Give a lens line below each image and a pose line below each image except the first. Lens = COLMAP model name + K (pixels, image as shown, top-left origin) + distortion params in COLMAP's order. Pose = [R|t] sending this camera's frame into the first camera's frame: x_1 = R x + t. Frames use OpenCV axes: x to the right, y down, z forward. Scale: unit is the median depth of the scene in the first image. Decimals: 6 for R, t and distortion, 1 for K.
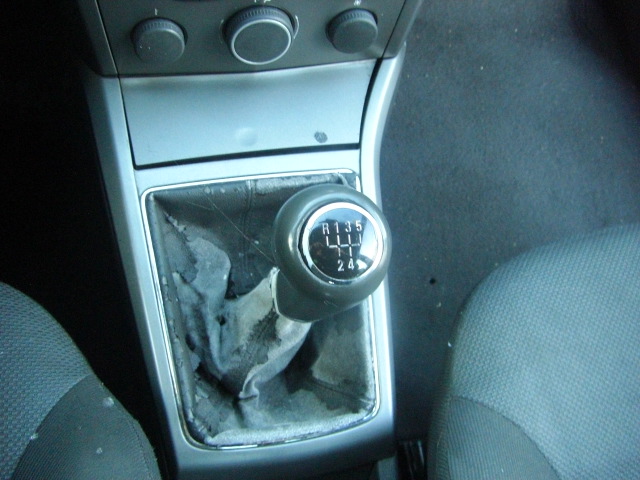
lens RADIAL K [[715.2, 0, 312.2], [0, 715.2, 224.9], [0, 0, 1]] dist [-0.205351, 0.207618]
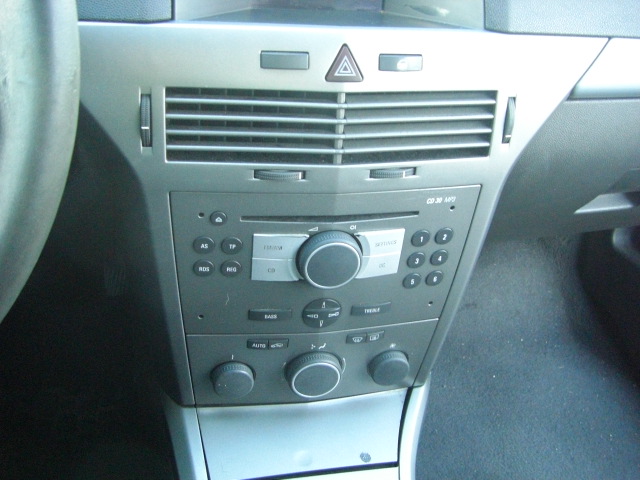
lens RADIAL K [[715.2, 0, 312.2], [0, 715.2, 224.9], [0, 0, 1]] dist [-0.205351, 0.207618]
pose [[0.999802, -0.016690, -0.010846, -0.057051], [0.011023, 0.917969, -0.396499, -0.017071], [0.016574, 0.396301, 0.917971, -0.223329]]
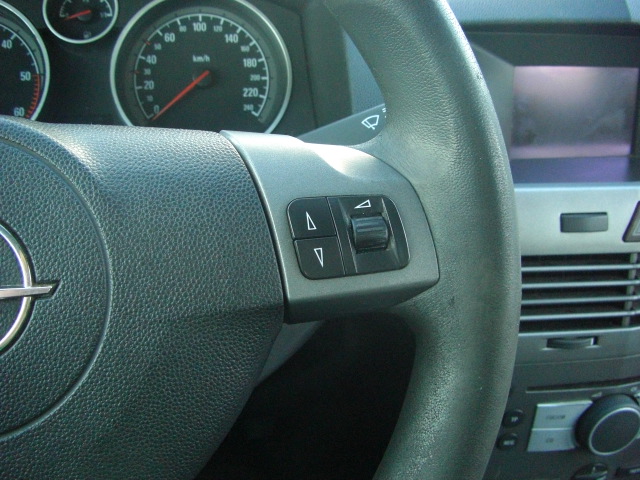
lens RADIAL K [[715.2, 0, 312.2], [0, 715.2, 224.9], [0, 0, 1]] dist [-0.205351, 0.207618]
pose [[0.997611, -0.066120, -0.019995, -0.406699], [0.046555, 0.857405, -0.512532, -0.153770], [0.051033, 0.510377, 0.858435, -0.209887]]
